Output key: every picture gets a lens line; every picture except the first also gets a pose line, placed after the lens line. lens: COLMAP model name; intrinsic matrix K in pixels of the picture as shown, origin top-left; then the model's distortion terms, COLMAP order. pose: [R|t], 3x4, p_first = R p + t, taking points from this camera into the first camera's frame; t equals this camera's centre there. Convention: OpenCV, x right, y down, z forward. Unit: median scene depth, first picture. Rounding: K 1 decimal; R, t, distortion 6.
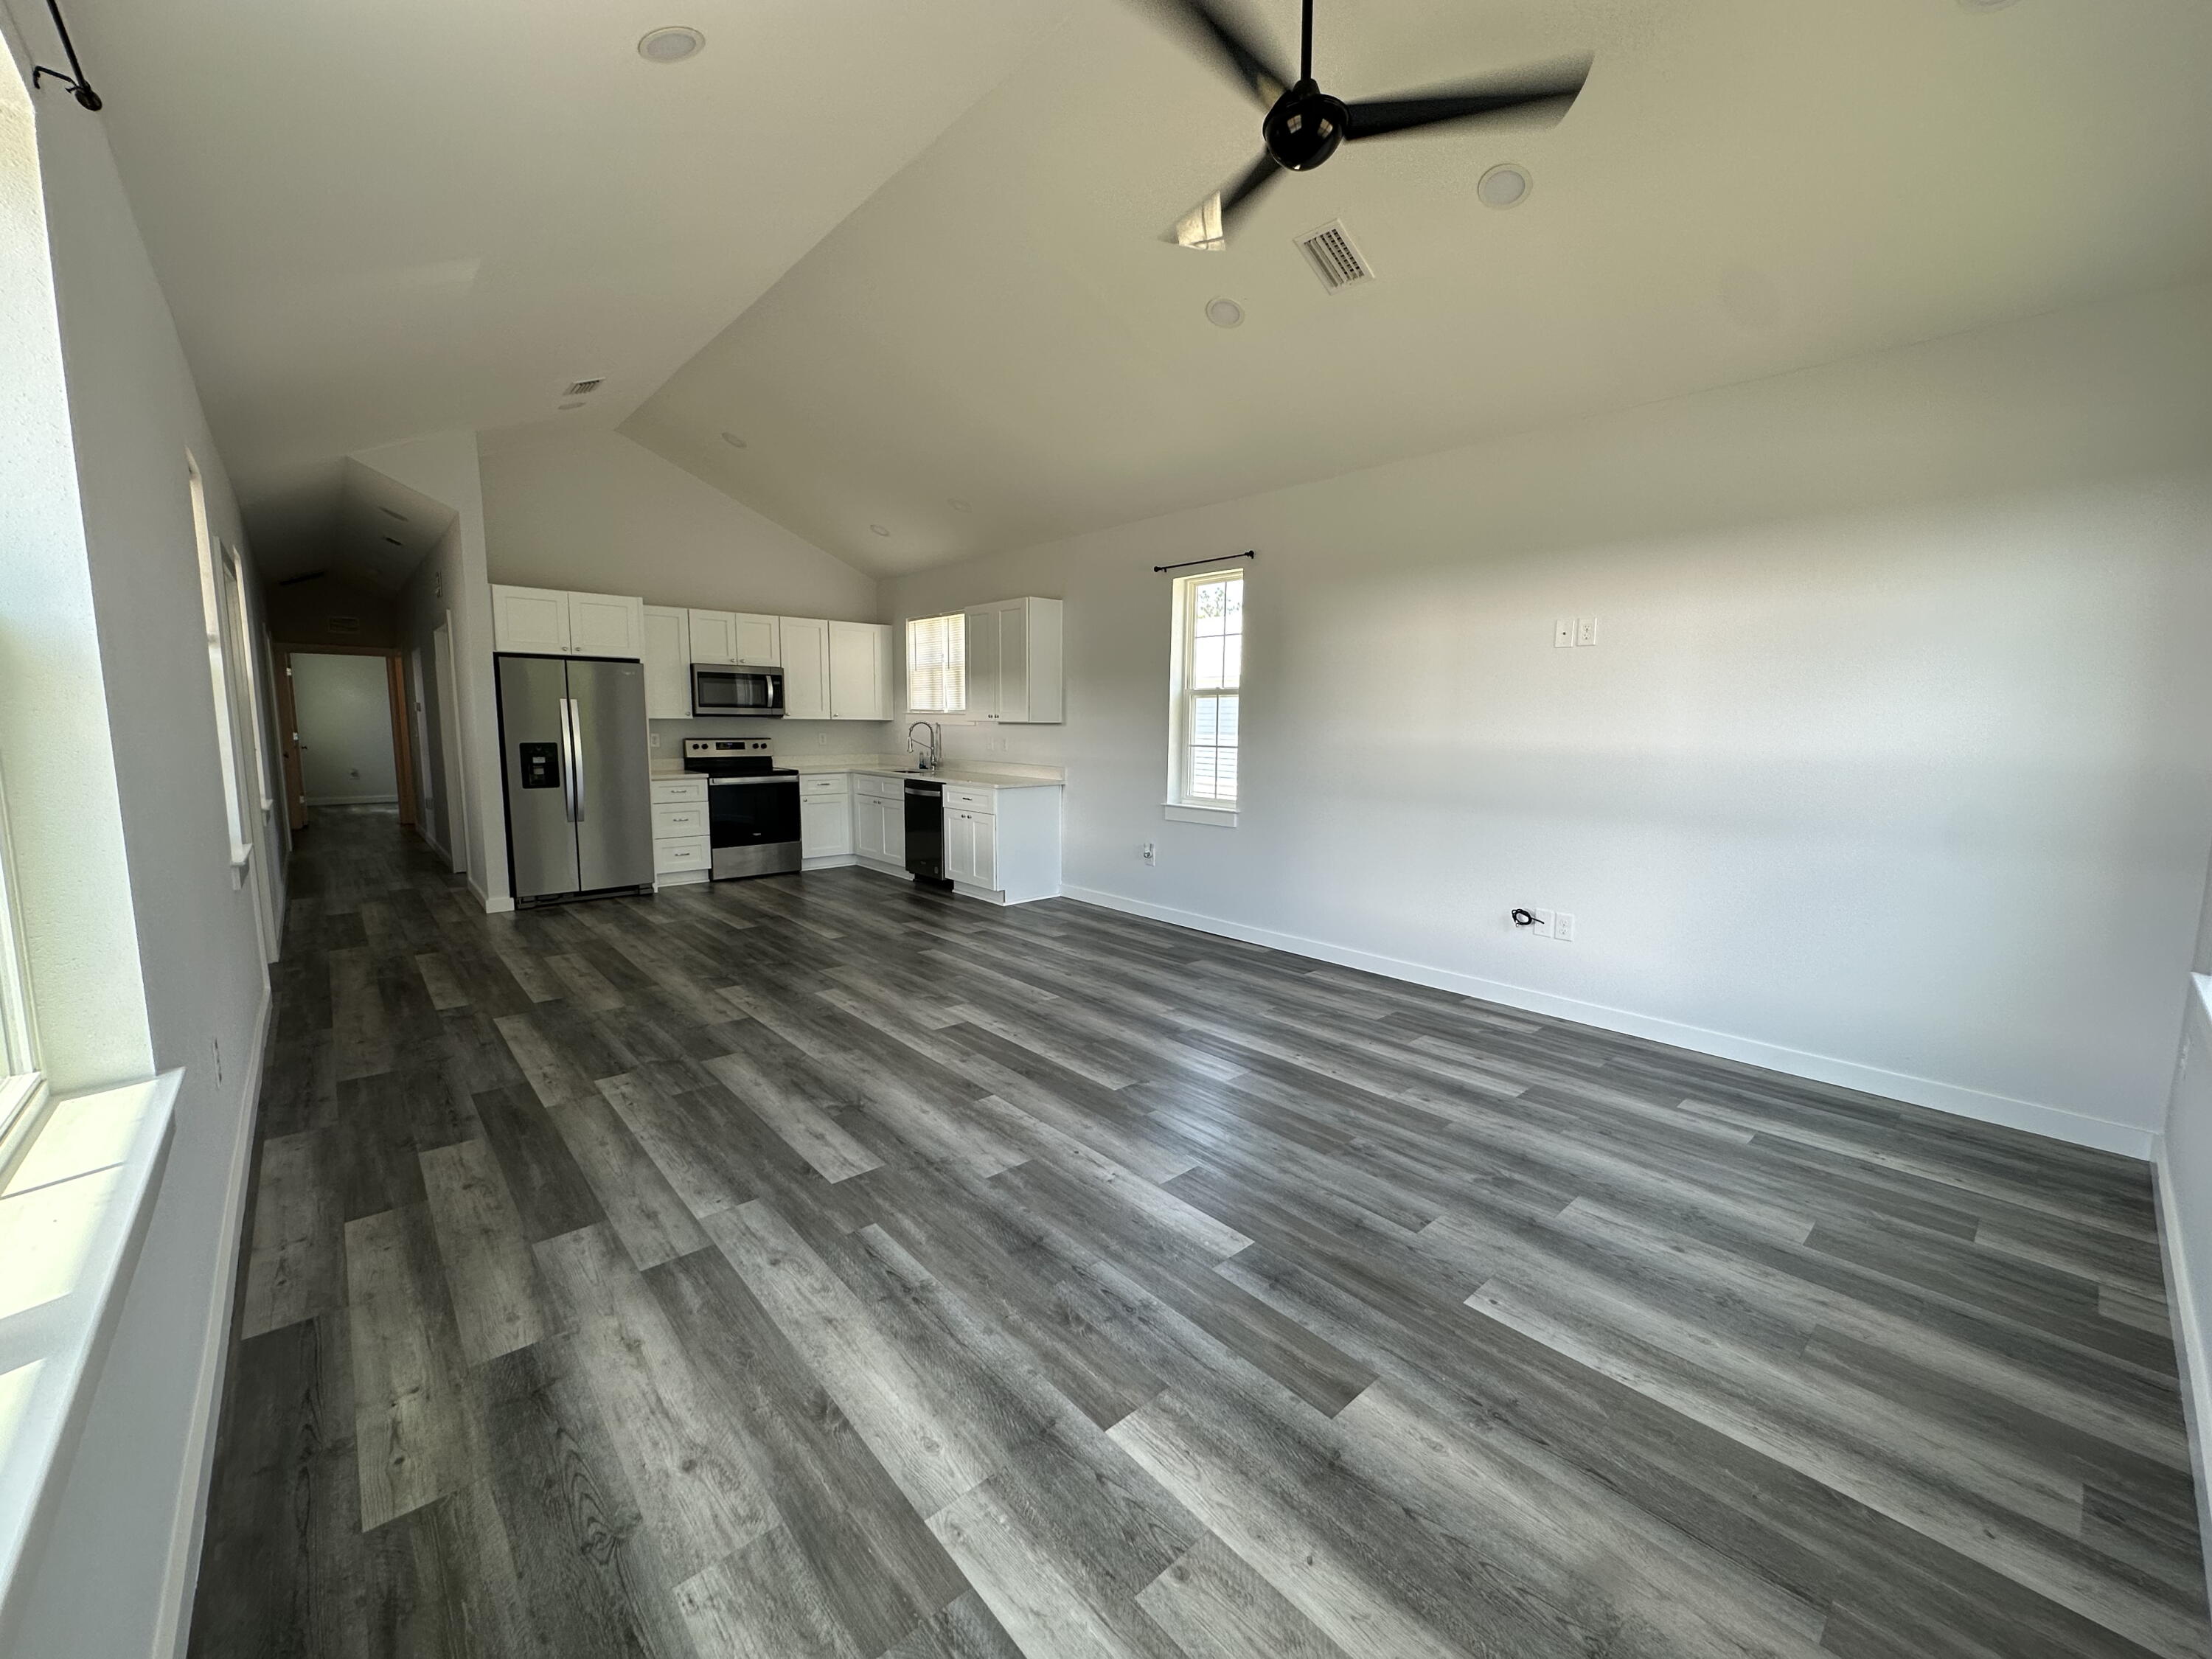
lens RADIAL K [[883.6, 0, 1105.1], [0, 883.6, 828.2], [0, 0, 1]] dist [-0.002053, -0.000268]
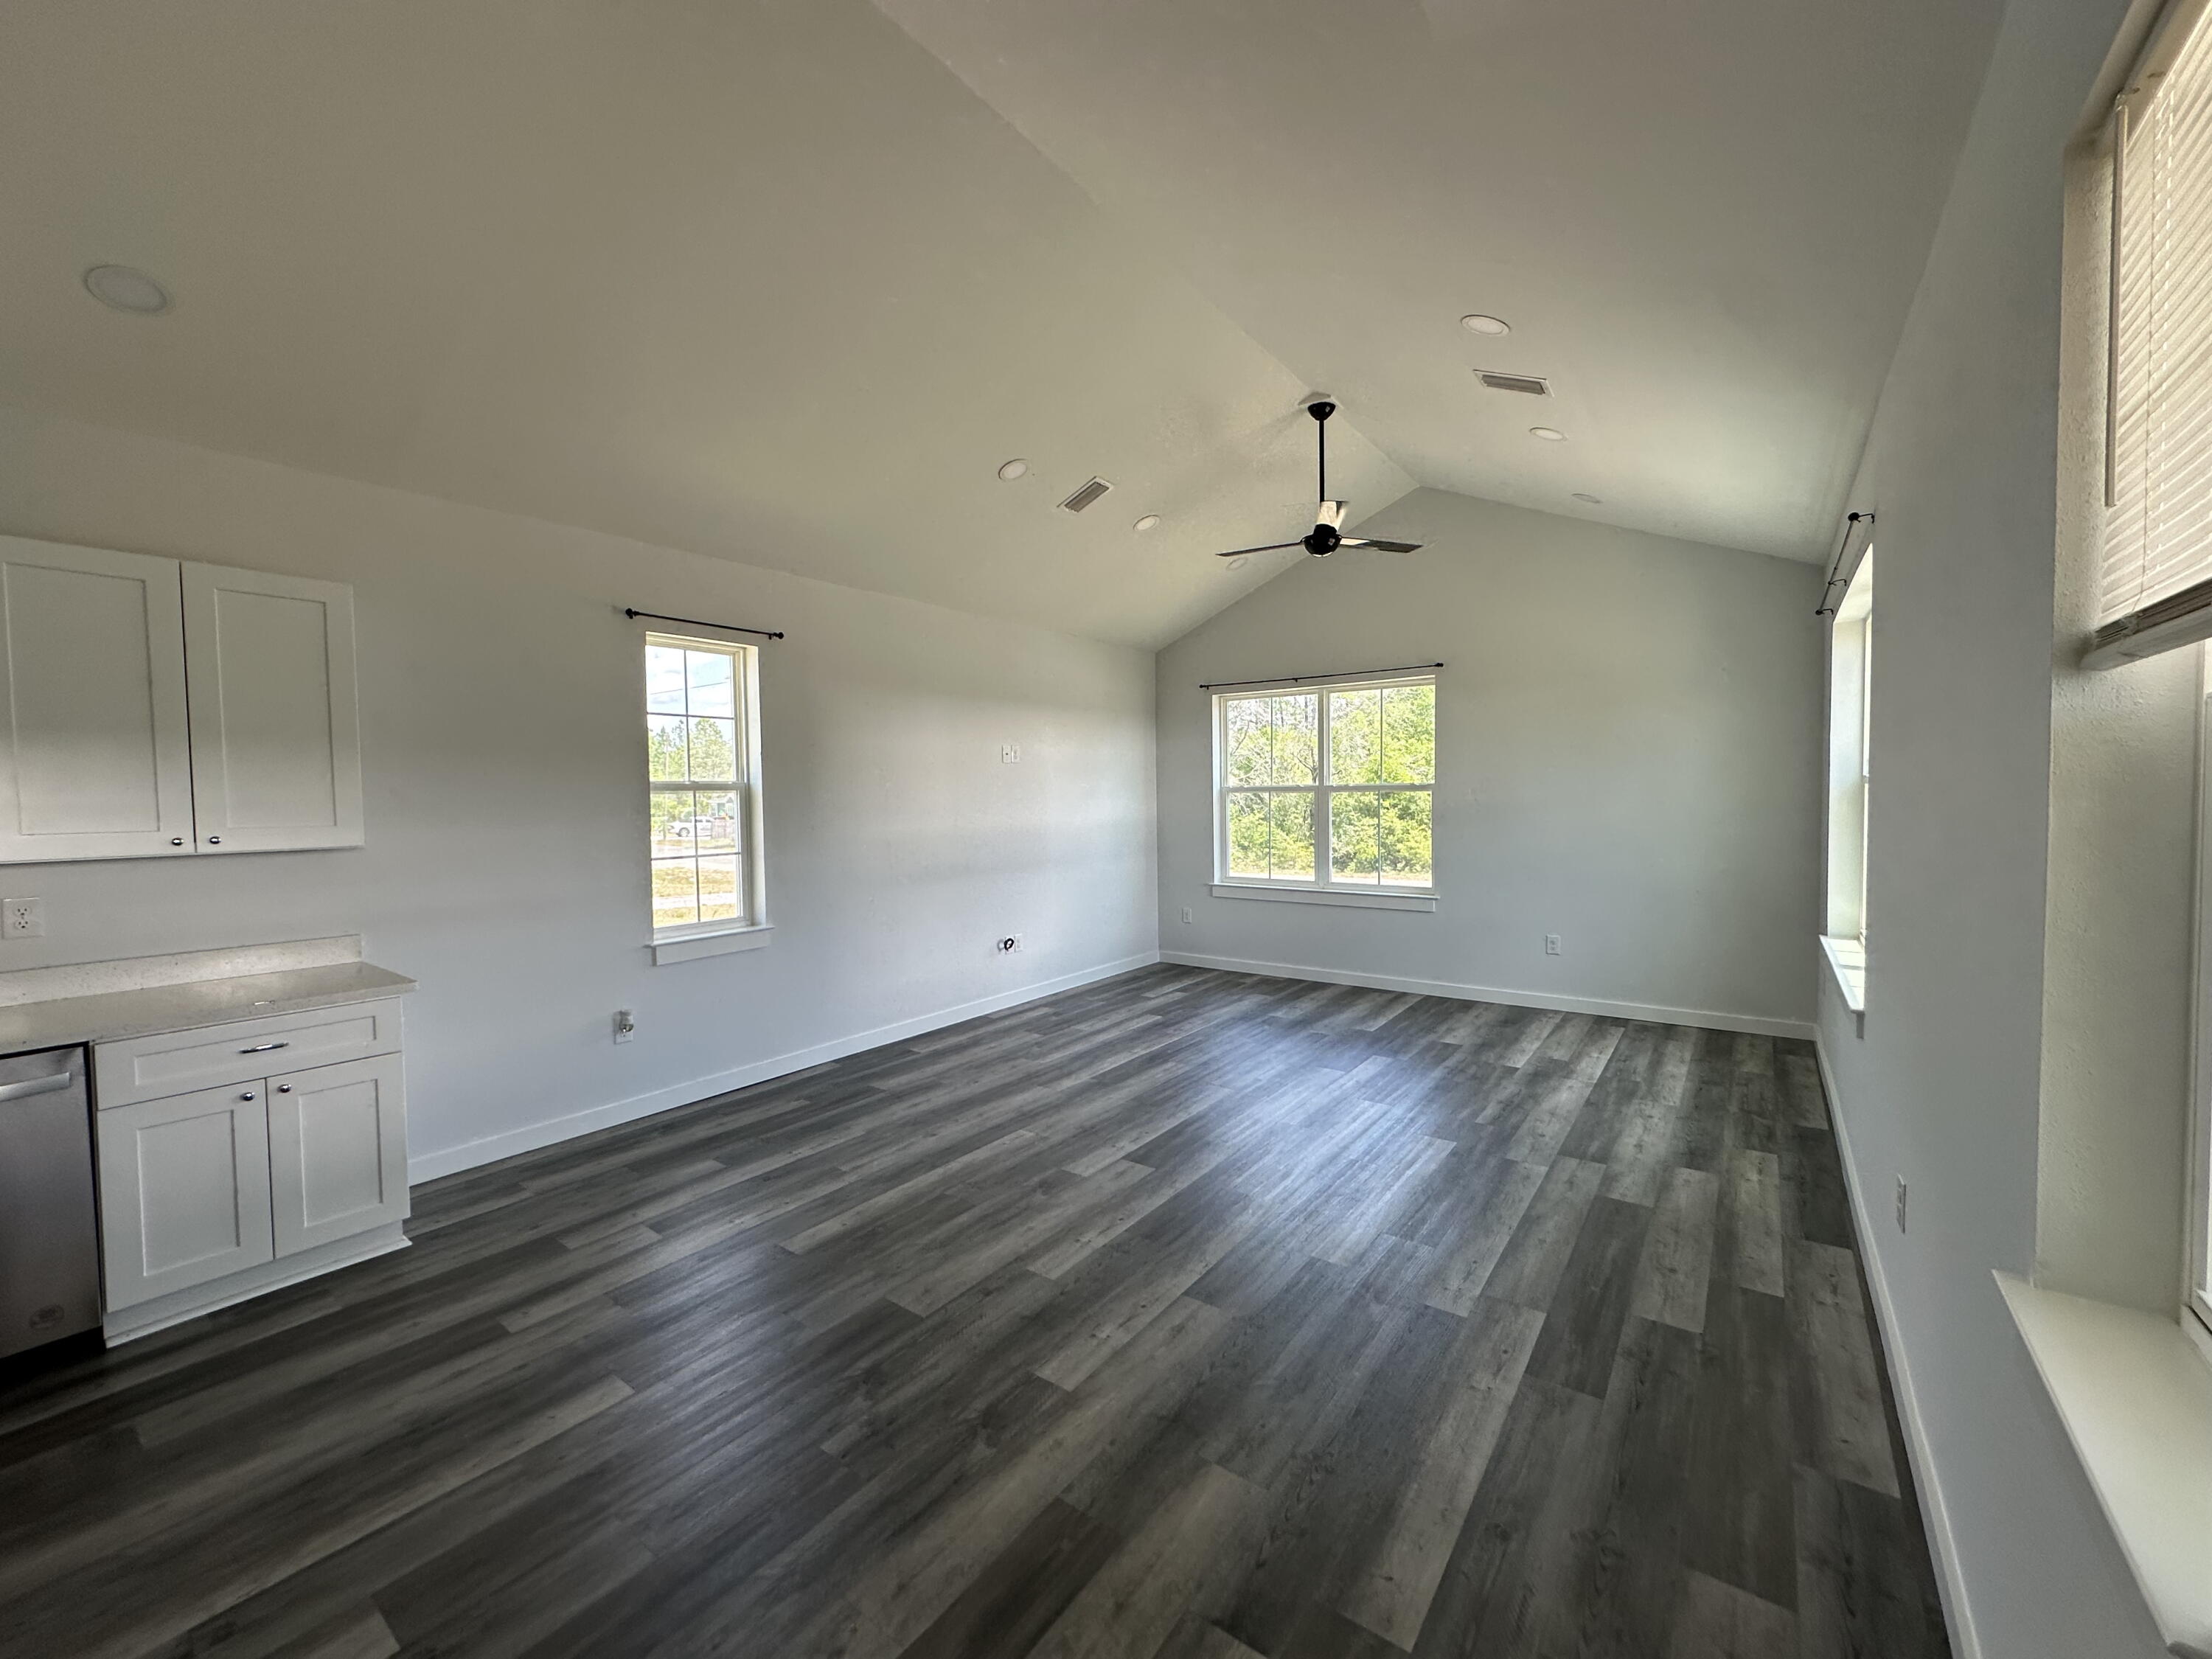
lens RADIAL K [[883.6, 0, 1111.1], [0, 883.6, 821.4], [0, 0, 1]] dist [-0.002053, -0.000268]
pose [[-0.210714, -0.037934, 0.976811, -1.445993], [0.131175, 0.989112, 0.066709, -0.257004], [-0.968707, 0.142190, -0.203444, 1.625677]]
